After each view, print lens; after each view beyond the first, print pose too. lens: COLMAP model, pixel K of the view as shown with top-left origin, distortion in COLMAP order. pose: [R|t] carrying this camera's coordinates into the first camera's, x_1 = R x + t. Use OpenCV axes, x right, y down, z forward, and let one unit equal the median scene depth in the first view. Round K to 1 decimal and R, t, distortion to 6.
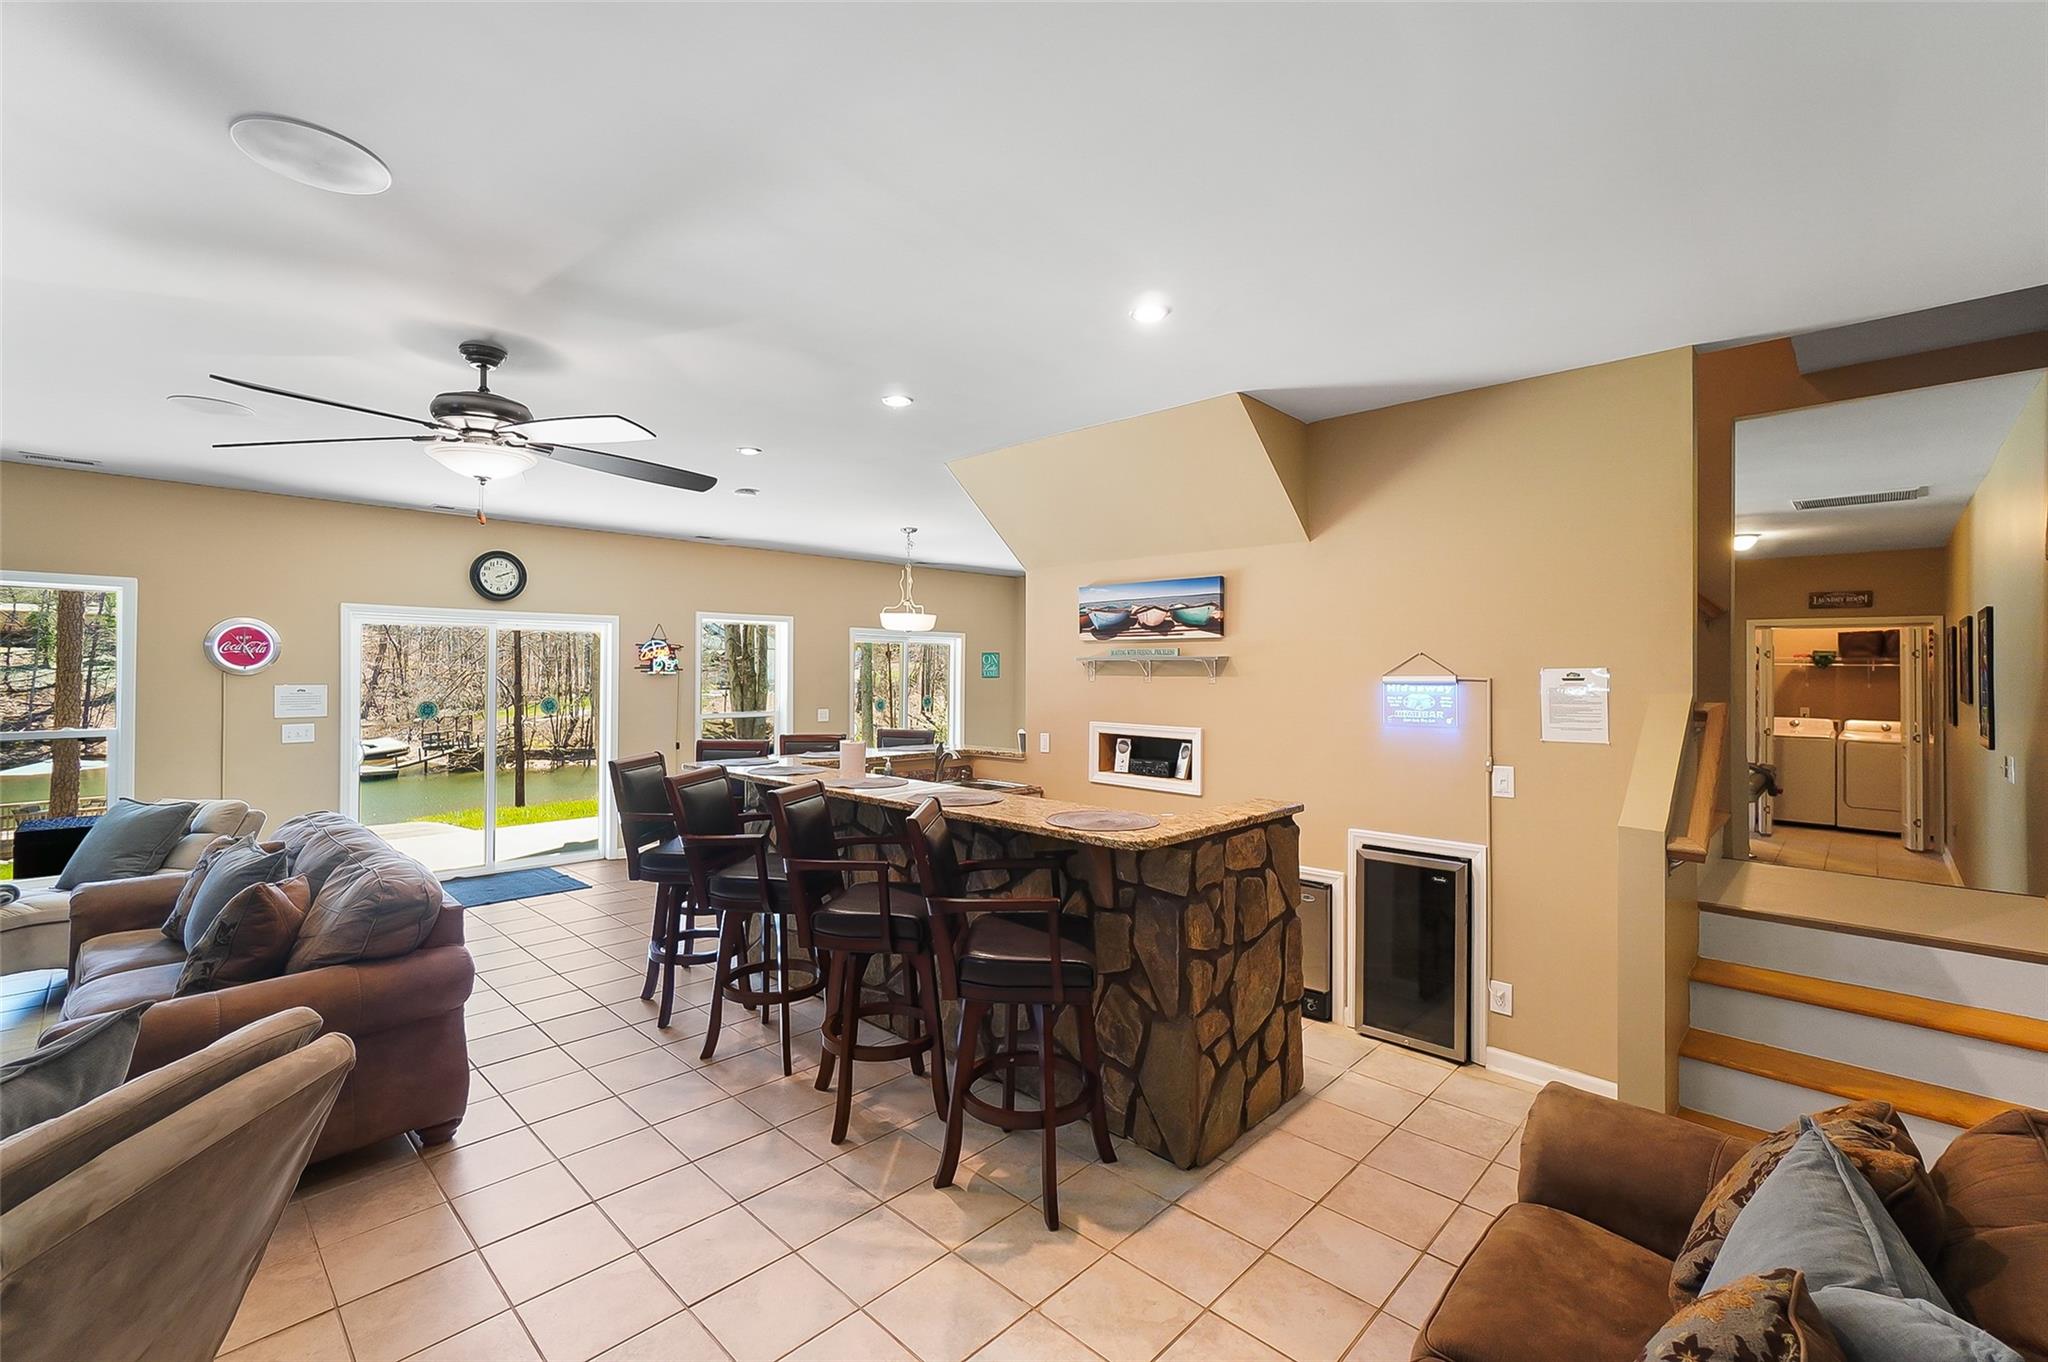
lens RADIAL K [[885.4, 0, 1008.3], [0, 885.4, 660.4], [0, 0, 1]] dist [-0.013851, 0.010403]
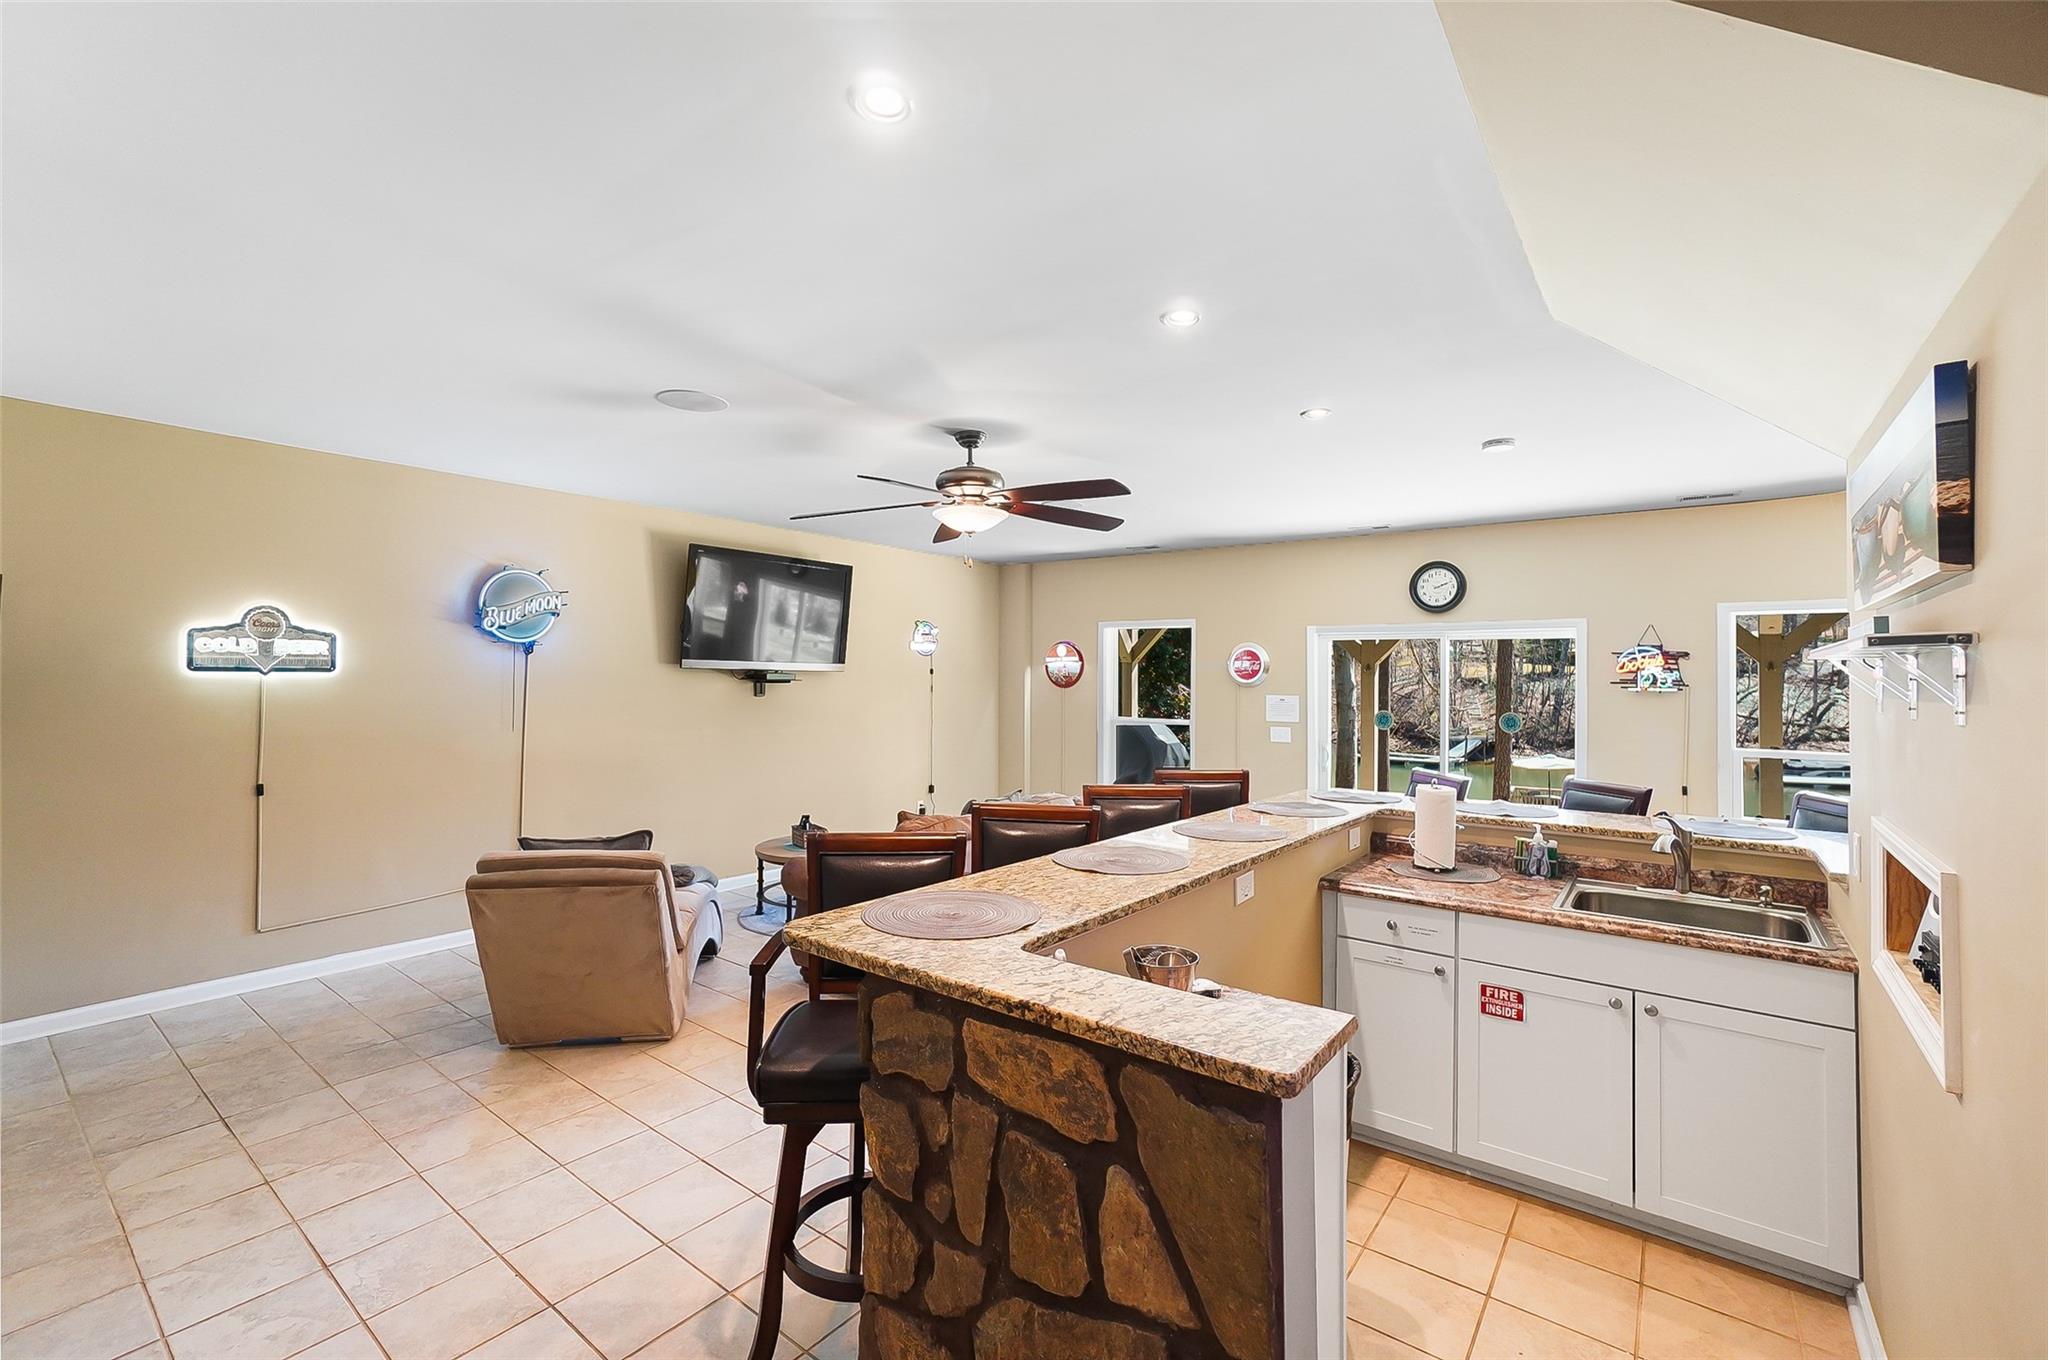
lens RADIAL K [[880.2, 0, 1014.0], [0, 880.2, 664.2], [0, 0, 1]] dist [-0.001674, 0.003971]
pose [[0.104723, -0.019186, -0.994316, 0.467503], [0.002381, 0.999816, -0.019041, 0.008947], [0.994499, -0.000374, 0.104749, 0.614722]]
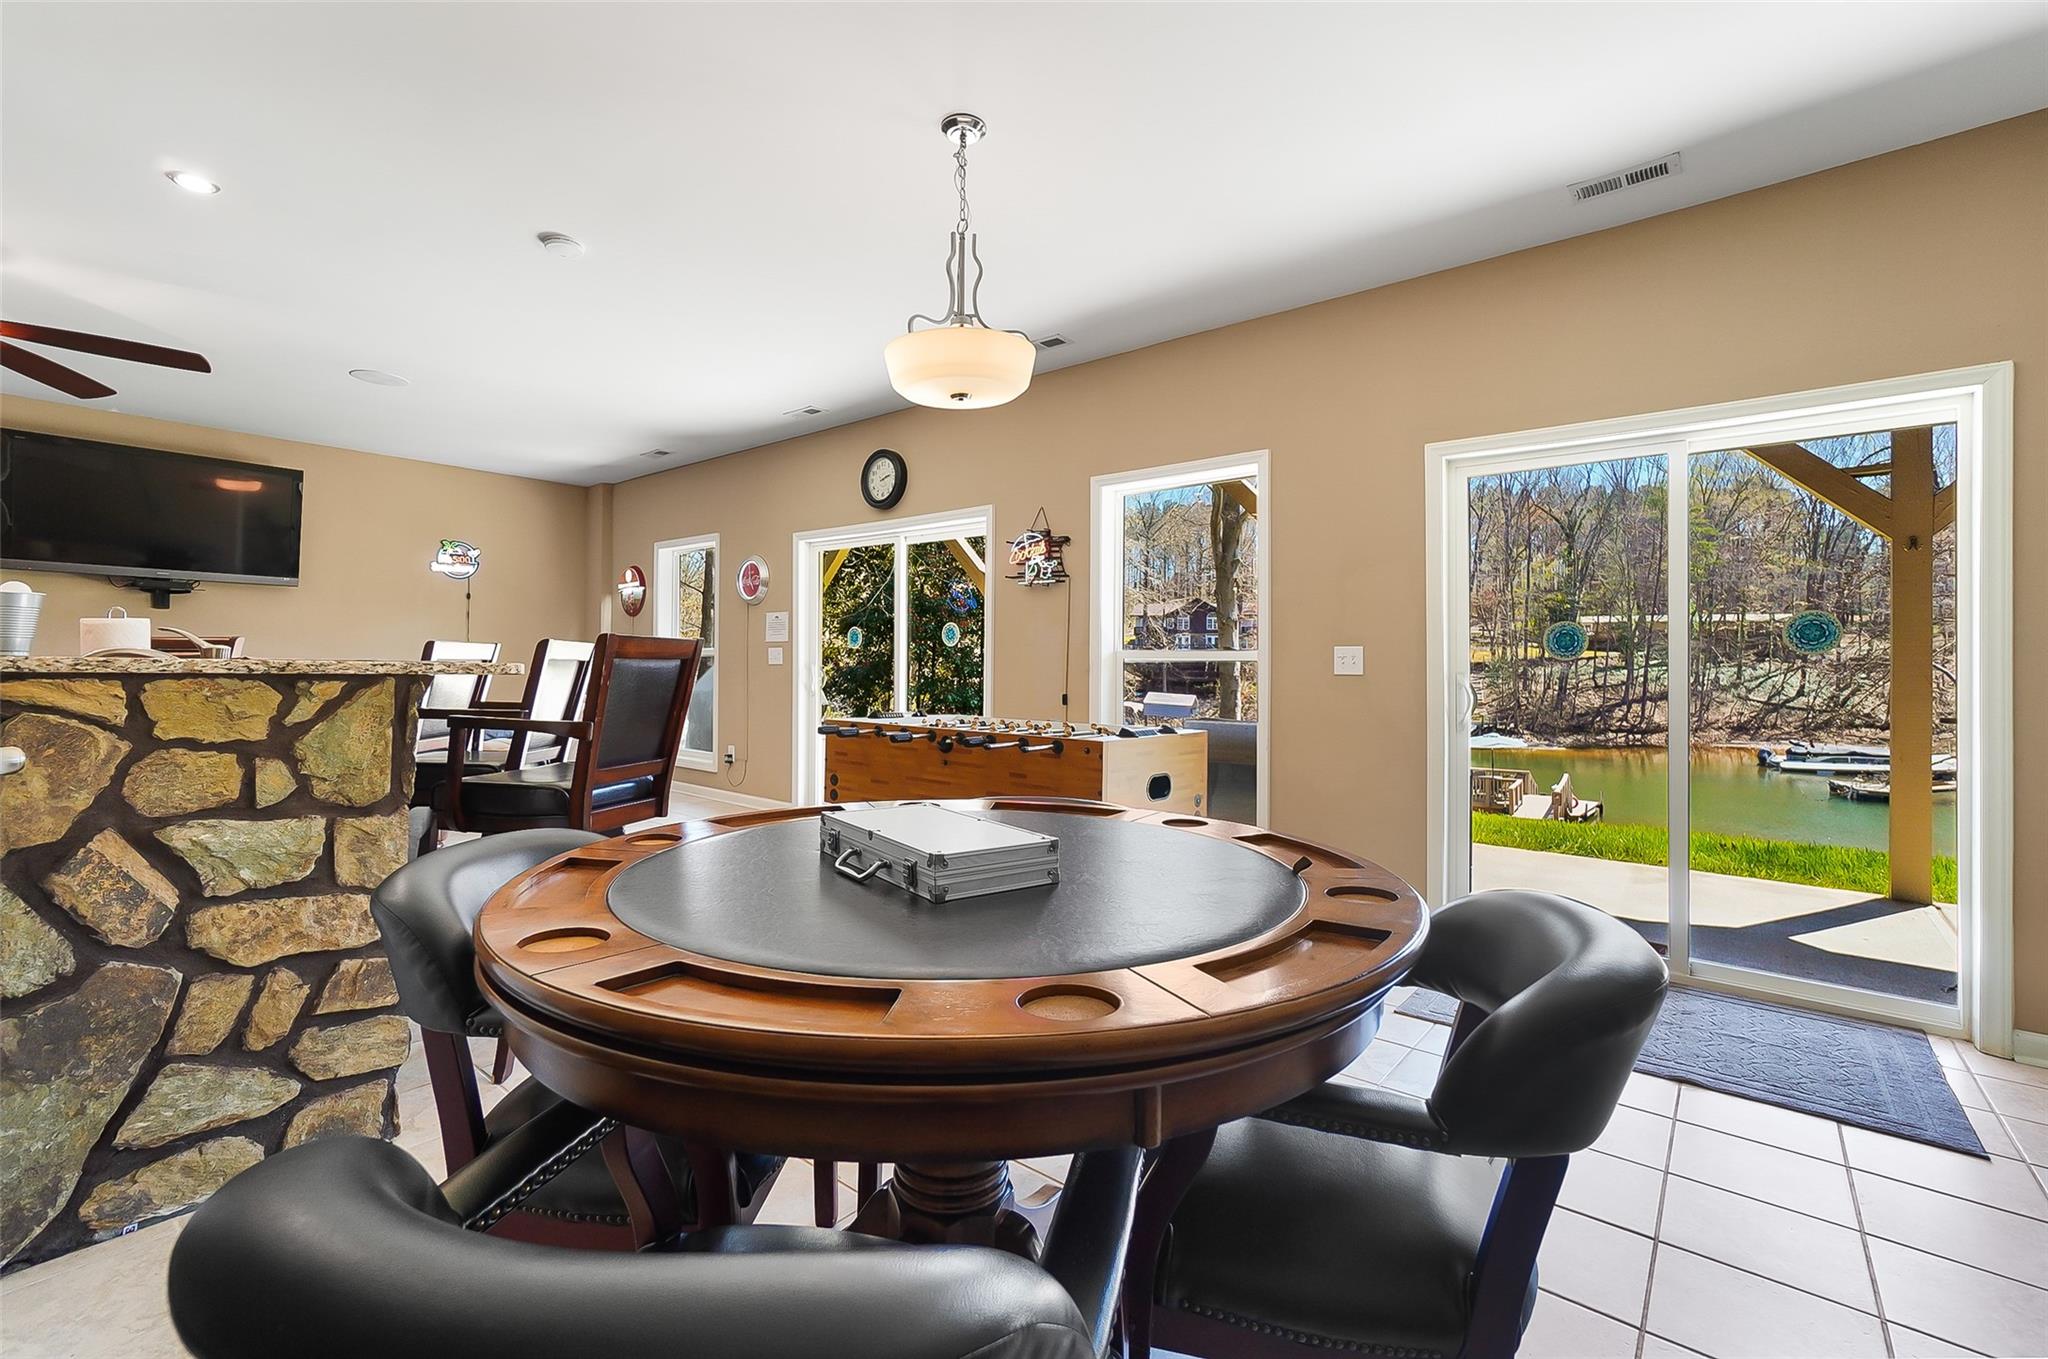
lens RADIAL K [[885.4, 0, 1008.3], [0, 885.4, 658.9], [0, 0, 1]] dist [-0.013851, 0.010403]
pose [[0.063945, -0.012396, -0.997876, 0.388492], [0.001221, 0.999923, -0.012343, 0.123384], [0.997953, -0.000429, 0.063955, 1.499441]]
